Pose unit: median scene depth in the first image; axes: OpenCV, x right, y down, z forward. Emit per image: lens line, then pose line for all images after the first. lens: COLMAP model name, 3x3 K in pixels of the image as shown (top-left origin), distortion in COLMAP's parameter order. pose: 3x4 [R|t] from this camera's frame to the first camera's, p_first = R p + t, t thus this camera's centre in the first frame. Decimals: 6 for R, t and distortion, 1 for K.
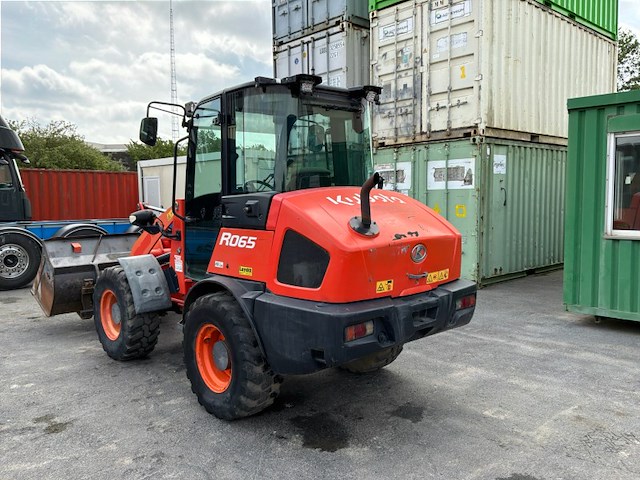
lens RADIAL K [[527.9, 0, 317.9], [0, 527.9, 240.5], [0, 0, 1]] dist [0.110861, -0.214604]
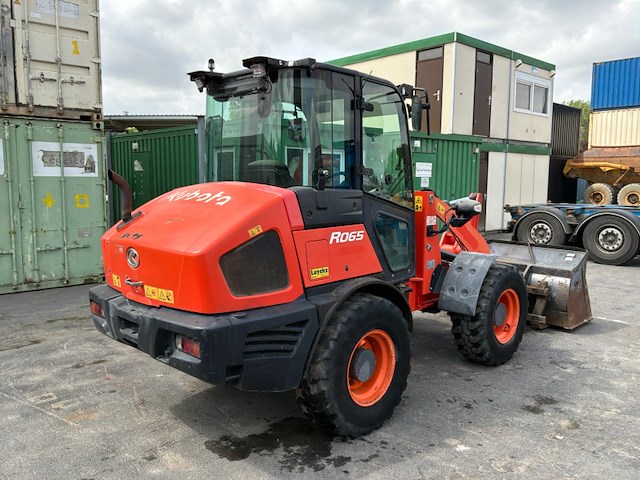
lens RADIAL K [[534.5, 0, 318.0], [0, 534.5, 239.4], [0, 0, 1]] dist [0.036041, -0.067012]
pose [[0.012661, -0.099665, 0.994940, -0.643392], [0.076287, 0.992216, 0.098422, -0.050324], [-0.997006, 0.074655, 0.020165, 0.585148]]
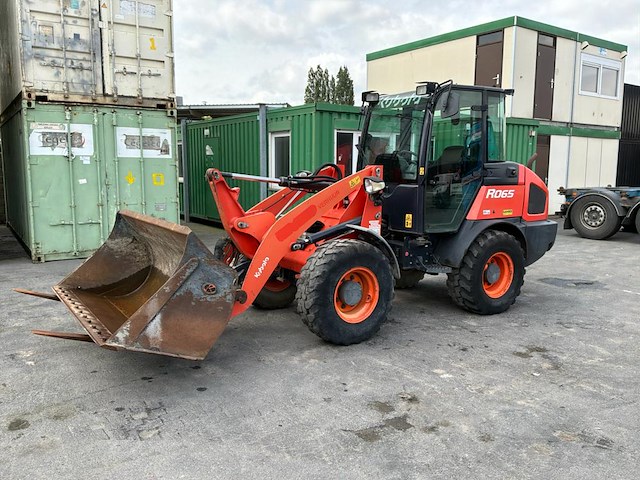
lens RADIAL K [[527.9, 0, 317.9], [0, 527.9, 240.5], [0, 0, 1]] dist [0.110861, -0.214604]
pose [[0.149380, -0.122795, 0.981125, -0.723742], [0.072800, 0.990931, 0.112938, -0.032024], [-0.986096, 0.054555, 0.156965, 0.533448]]
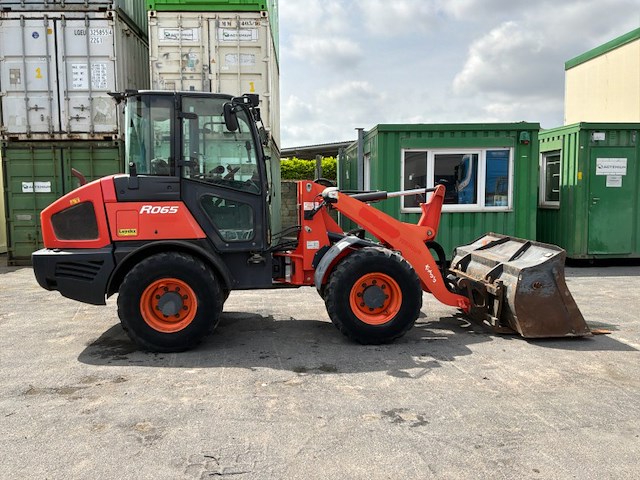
lens RADIAL K [[529.9, 0, 317.6], [0, 529.9, 240.2], [0, 0, 1]] dist [0.076751, -0.141128]
pose [[0.645776, -0.059549, 0.761202, -0.571906], [0.061576, 0.997768, 0.025817, 0.013678], [-0.761040, 0.030200, 0.648001, 0.100411]]
